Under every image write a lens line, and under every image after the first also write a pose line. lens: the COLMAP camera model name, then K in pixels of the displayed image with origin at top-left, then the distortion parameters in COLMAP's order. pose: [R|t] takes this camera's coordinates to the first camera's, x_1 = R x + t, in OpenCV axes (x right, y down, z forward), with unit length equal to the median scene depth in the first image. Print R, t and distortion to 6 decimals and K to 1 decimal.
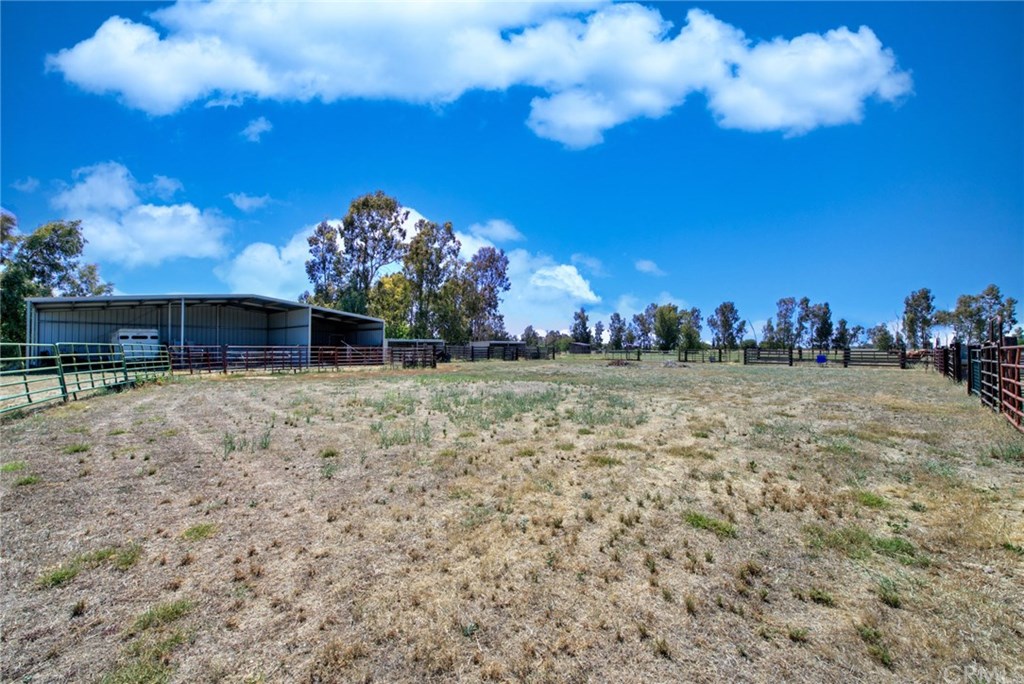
lens RADIAL K [[403.5, 0, 512.7], [0, 403.5, 337.7], [0, 0, 1]] dist [-0.001194, -0.001329]
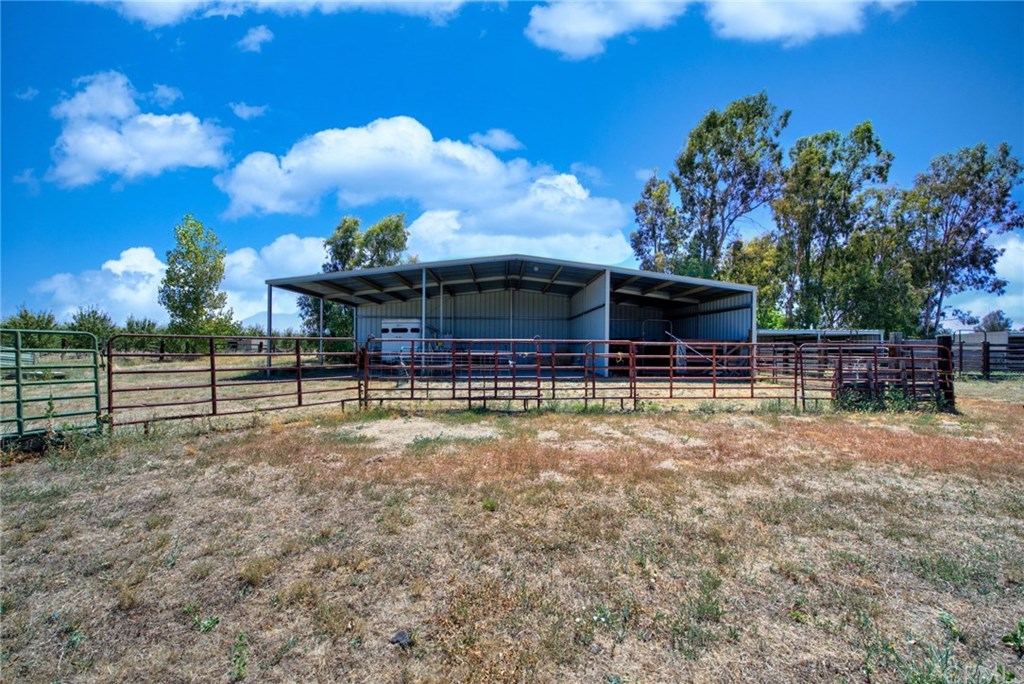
lens RADIAL K [[403.5, 0, 513.7], [0, 403.5, 344.0], [0, 0, 1]] dist [-0.001194, -0.001329]
pose [[0.695314, -0.001594, -0.718704, -0.113675], [0.015739, 0.999791, 0.013010, 0.008386], [0.718533, -0.020357, 0.695195, 0.294572]]
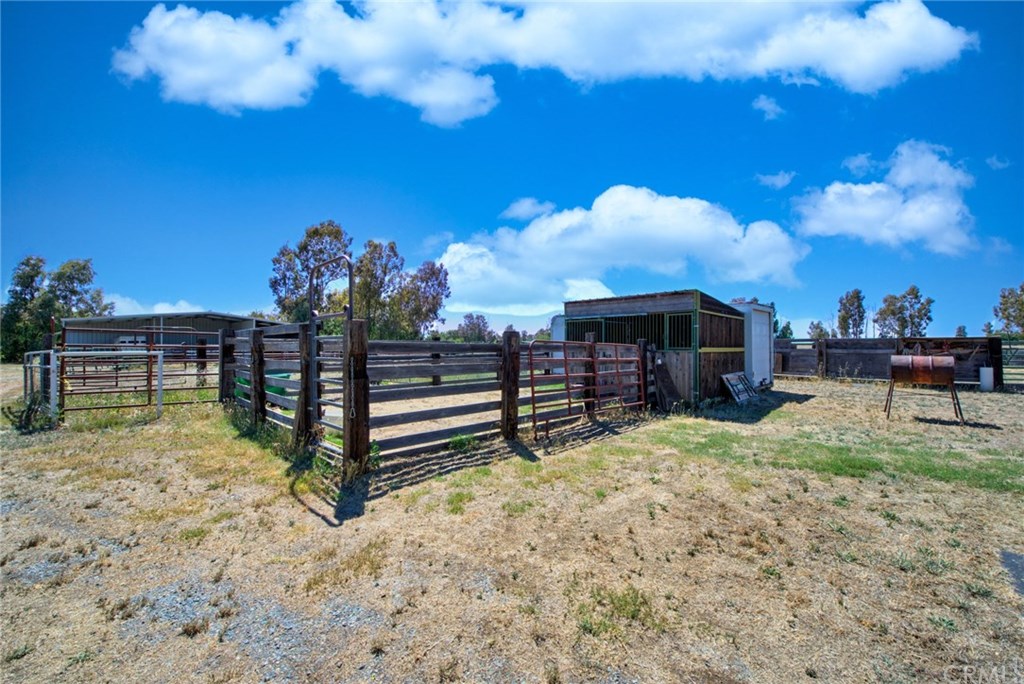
lens RADIAL K [[403.5, 0, 516.5], [0, 403.5, 336.3], [0, 0, 1]] dist [-0.001194, -0.001329]
pose [[0.999960, -0.006815, 0.005762, 0.234427], [0.006797, 0.999972, 0.003108, -0.007999], [-0.005783, -0.003069, 0.999979, -0.242645]]
